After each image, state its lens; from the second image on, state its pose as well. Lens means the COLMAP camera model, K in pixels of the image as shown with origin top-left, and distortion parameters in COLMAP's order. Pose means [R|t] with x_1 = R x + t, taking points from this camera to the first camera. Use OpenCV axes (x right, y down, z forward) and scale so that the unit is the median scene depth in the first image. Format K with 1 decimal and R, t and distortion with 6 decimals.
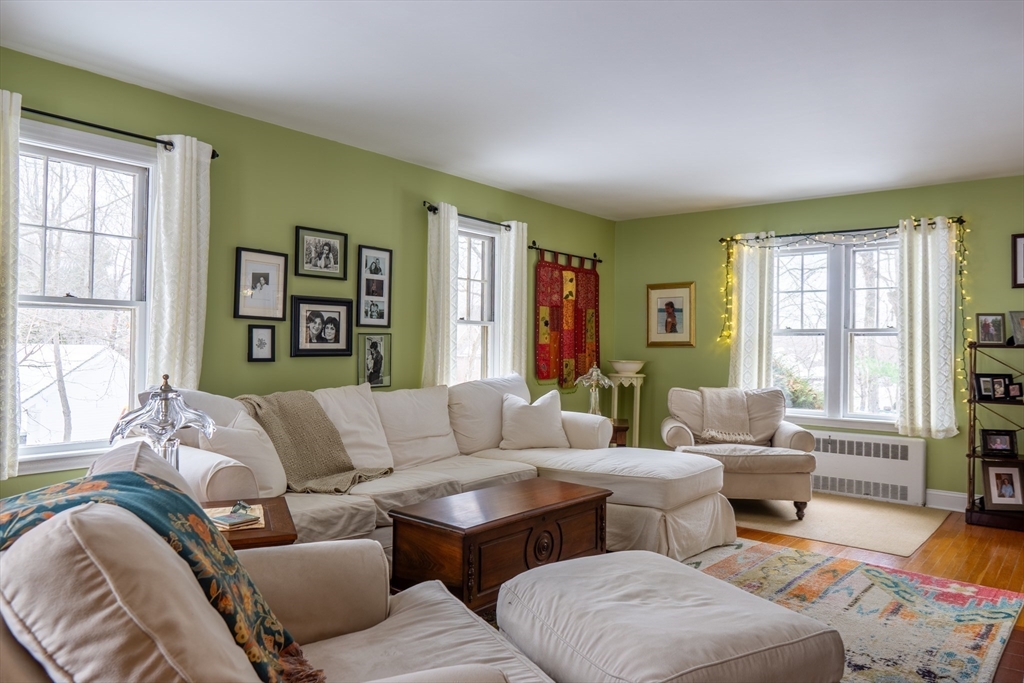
lens RADIAL K [[714.8, 0, 512.0], [0, 714.8, 341.5], [0, 0, 1]] dist [-0.001875, 0.001898]
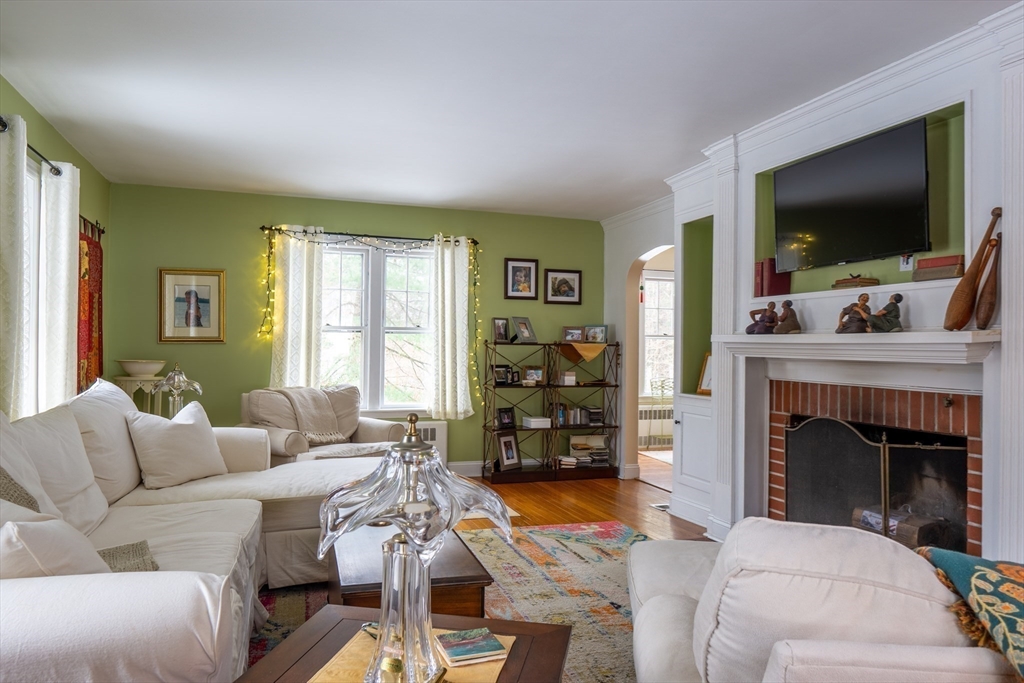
lens RADIAL K [[714.8, 0, 512.0], [0, 714.8, 341.5], [0, 0, 1]] dist [-0.001875, 0.001898]
pose [[0.532448, 0.000651, 0.846462, -0.376544], [-0.010681, 0.999925, 0.005950, -0.004465], [-0.846395, -0.012209, 0.532416, 0.275511]]
